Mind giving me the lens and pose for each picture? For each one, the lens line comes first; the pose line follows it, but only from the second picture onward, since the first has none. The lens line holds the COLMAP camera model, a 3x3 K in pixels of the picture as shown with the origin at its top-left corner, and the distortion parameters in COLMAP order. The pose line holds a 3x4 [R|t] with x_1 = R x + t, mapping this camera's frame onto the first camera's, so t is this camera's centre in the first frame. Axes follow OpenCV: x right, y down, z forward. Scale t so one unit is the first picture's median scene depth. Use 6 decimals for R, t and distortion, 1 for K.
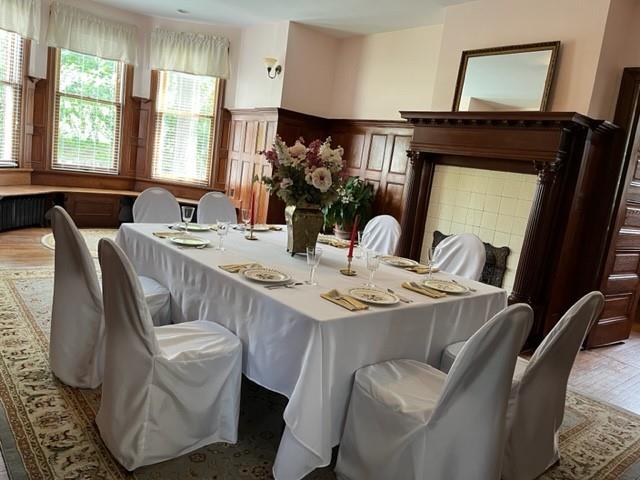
lens RADIAL K [[488.1, 0, 320.0], [0, 488.1, 240.0], [0, 0, 1]] dist [0.061723, -0.087504]
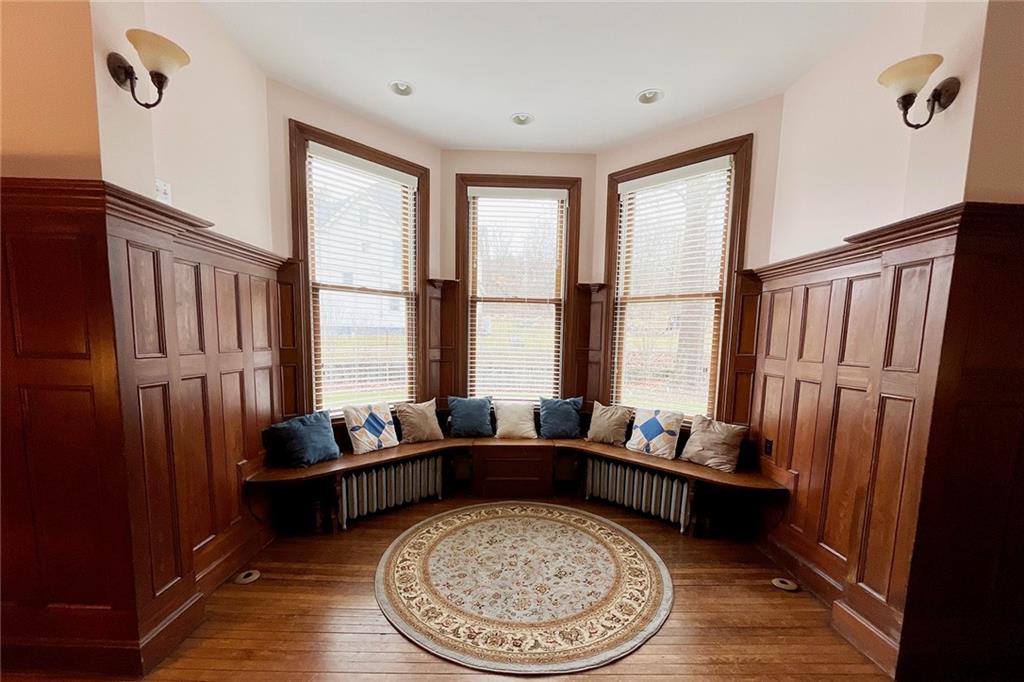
lens RADIAL K [[413.7, 0, 512.0], [0, 413.7, 382.6], [0, 0, 1]] dist [0.009632, 0.000039]
pose [[0.763191, -0.039688, -0.644953, -0.237511], [-0.020887, 0.996075, -0.086012, -0.257001], [0.645836, 0.079115, 0.759366, 1.184890]]
